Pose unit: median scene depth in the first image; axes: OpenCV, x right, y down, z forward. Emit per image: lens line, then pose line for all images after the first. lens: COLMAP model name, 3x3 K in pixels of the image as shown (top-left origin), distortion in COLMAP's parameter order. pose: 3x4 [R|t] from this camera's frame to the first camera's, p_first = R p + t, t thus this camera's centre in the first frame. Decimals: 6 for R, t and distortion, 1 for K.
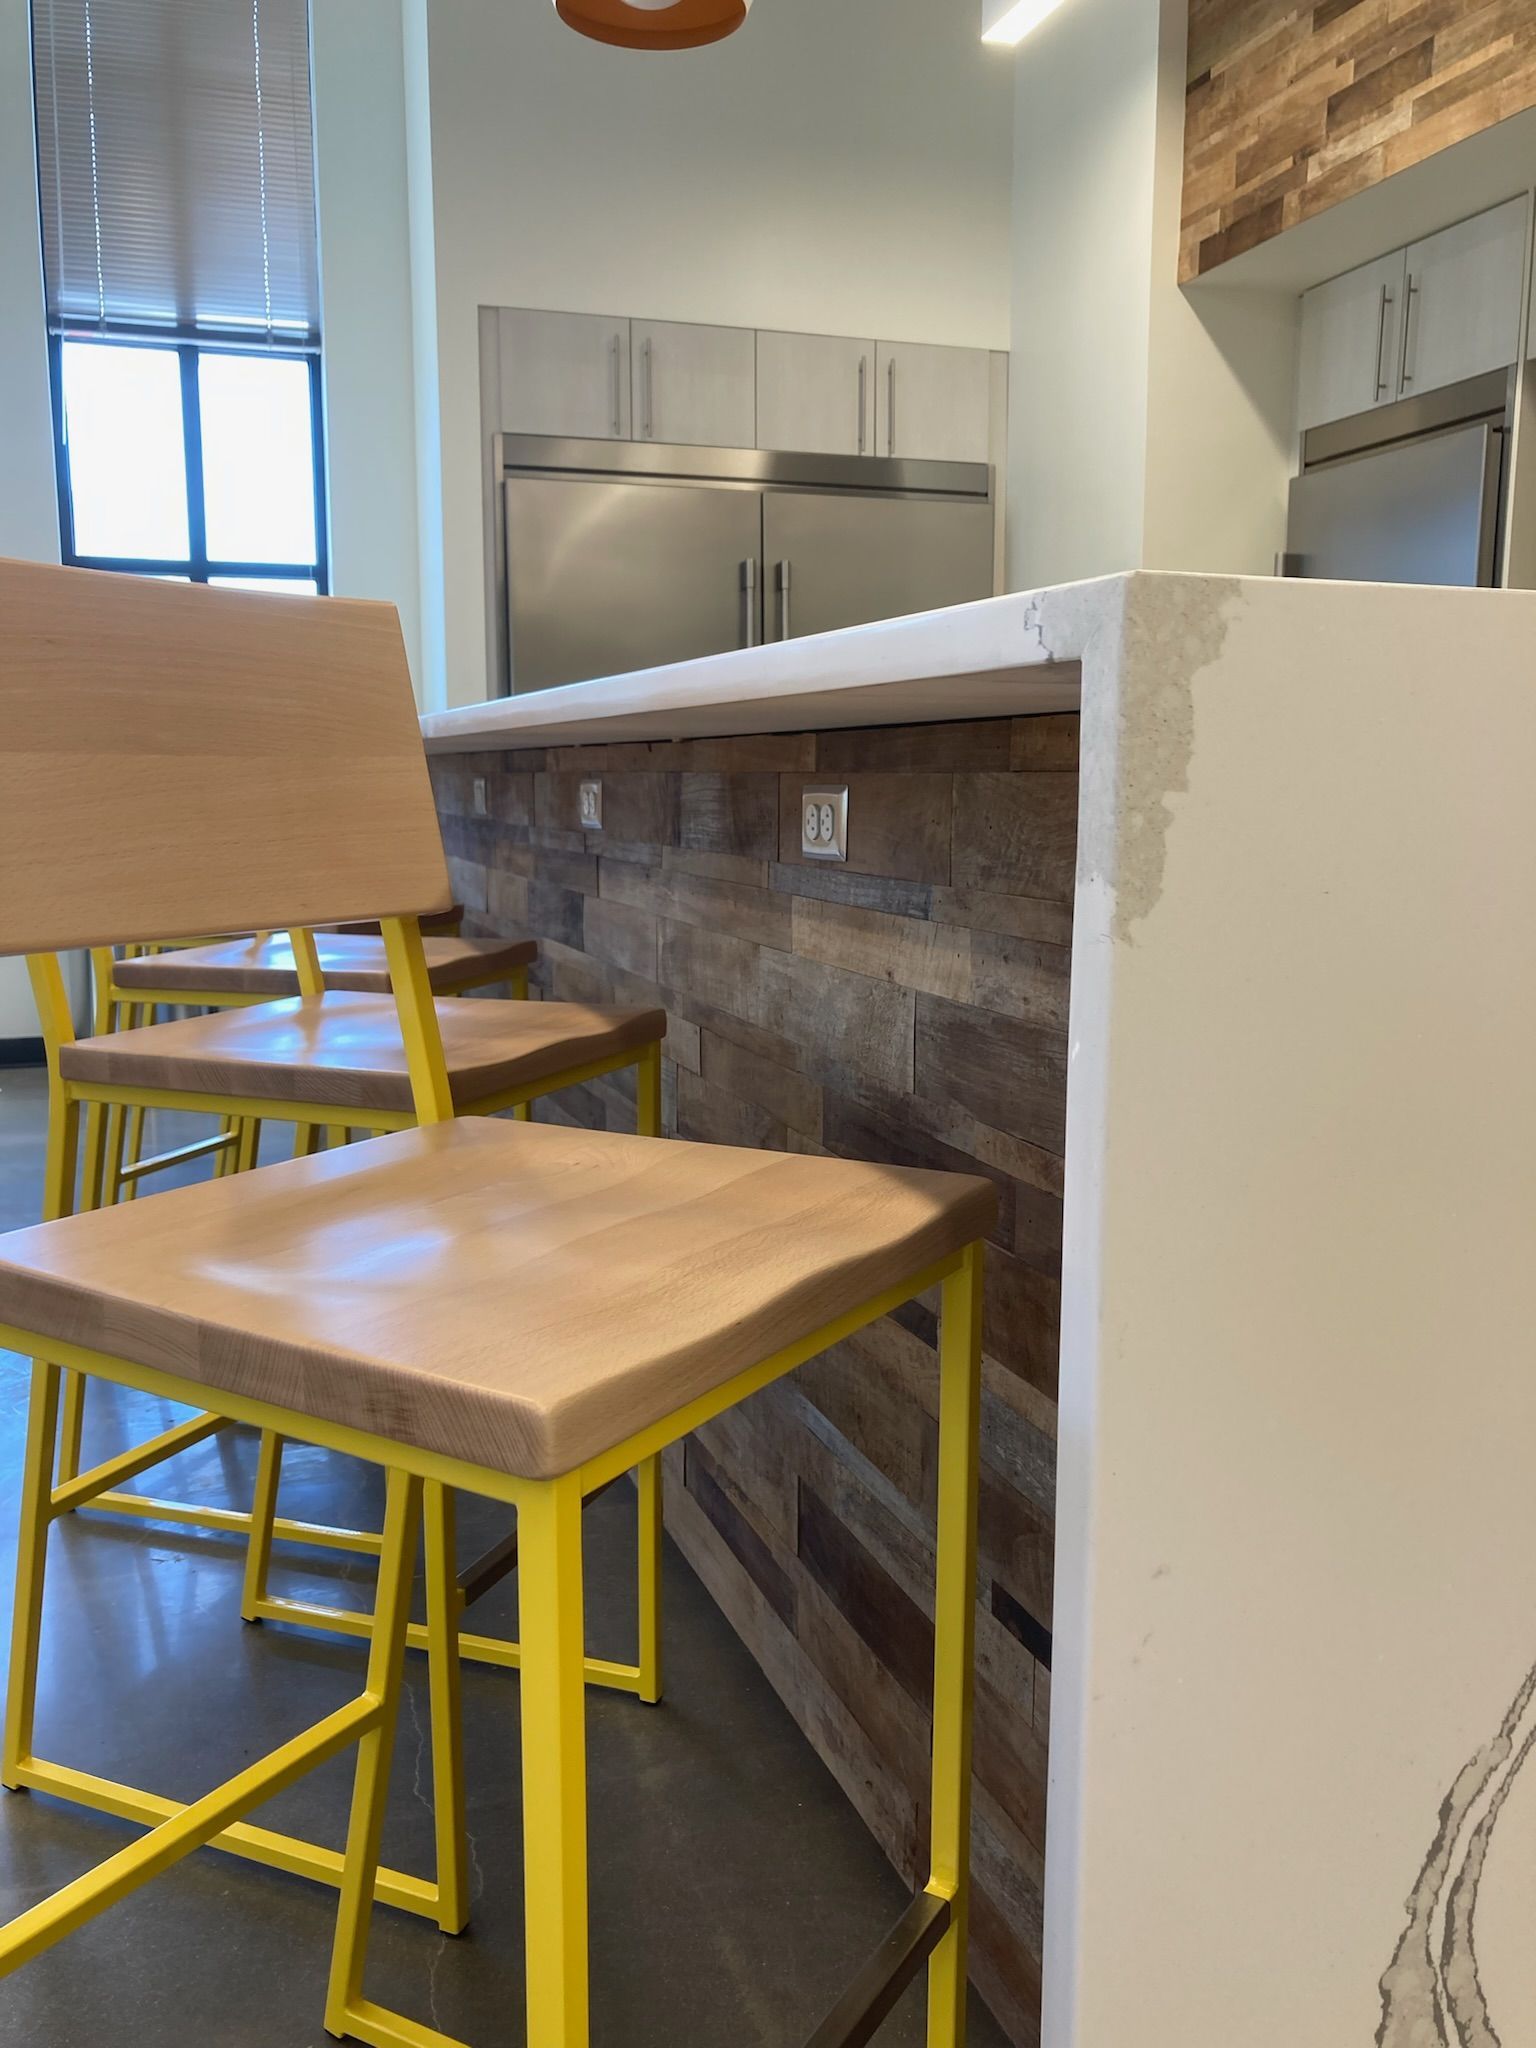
lens RADIAL K [[1684.6, 0, 777.3], [0, 1684.6, 998.8], [0, 0, 1]] dist [0.057961, -0.075745]
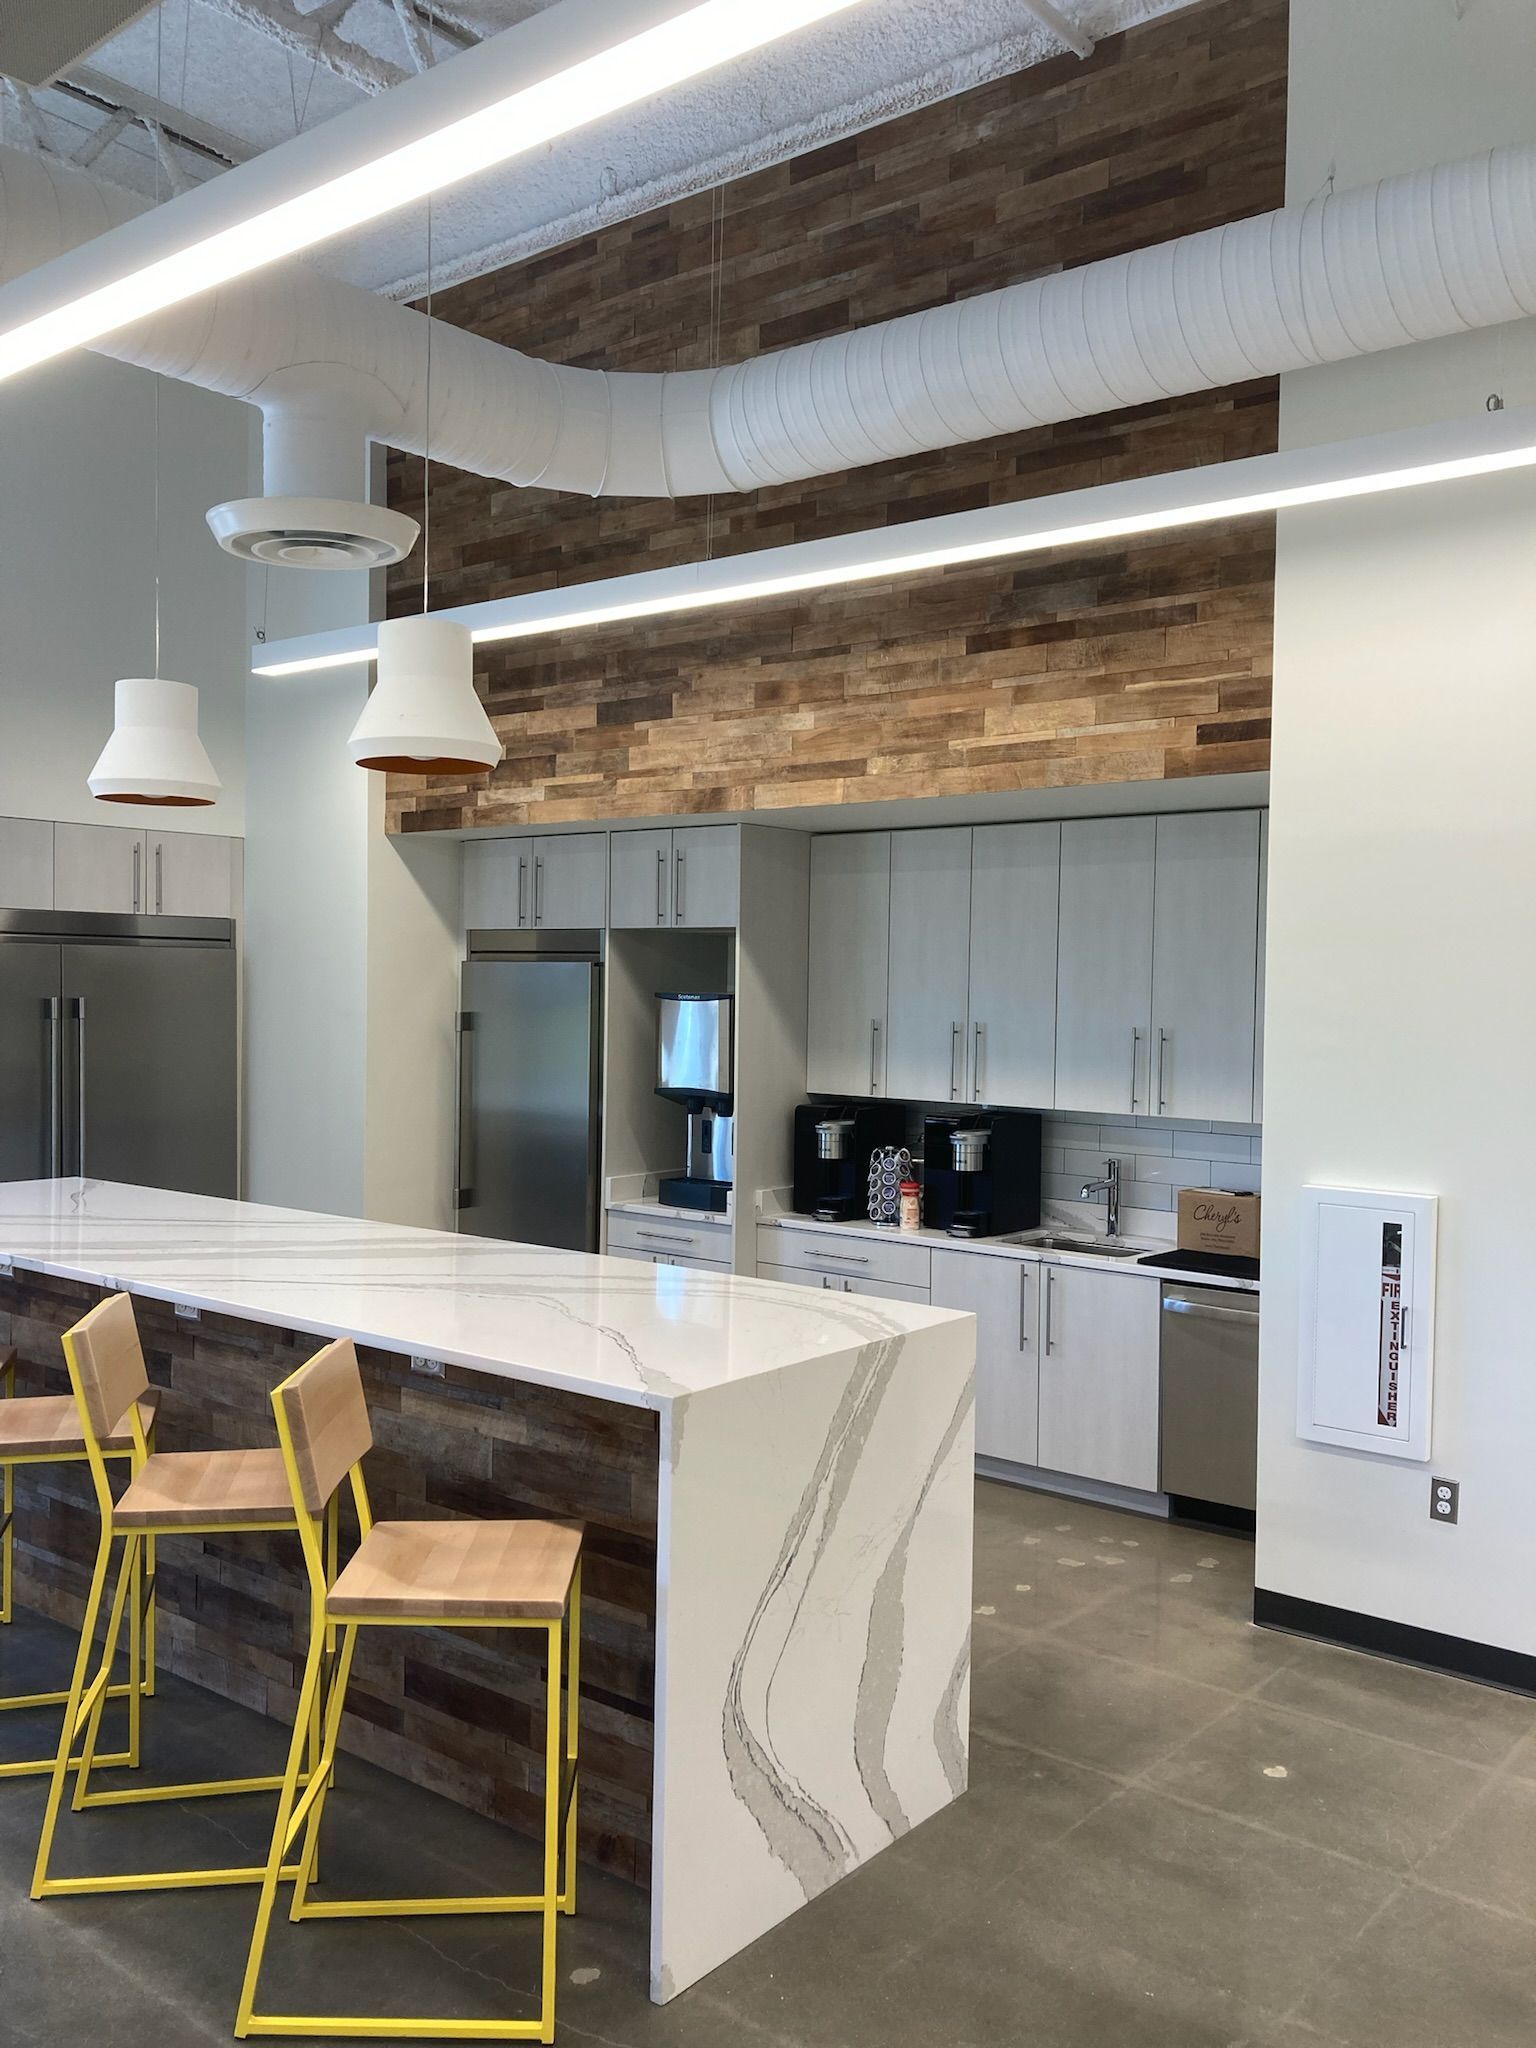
lens RADIAL K [[1655.2, 0, 768.0], [0, 1655.2, 1024.0], [0, 0, 1]] dist [-0.011067, -0.003834]
pose [[0.853175, -0.008528, 0.521556, -0.293990], [0.066493, 0.993488, -0.092526, -0.125240], [-0.517370, 0.113620, 0.848186, -0.476414]]
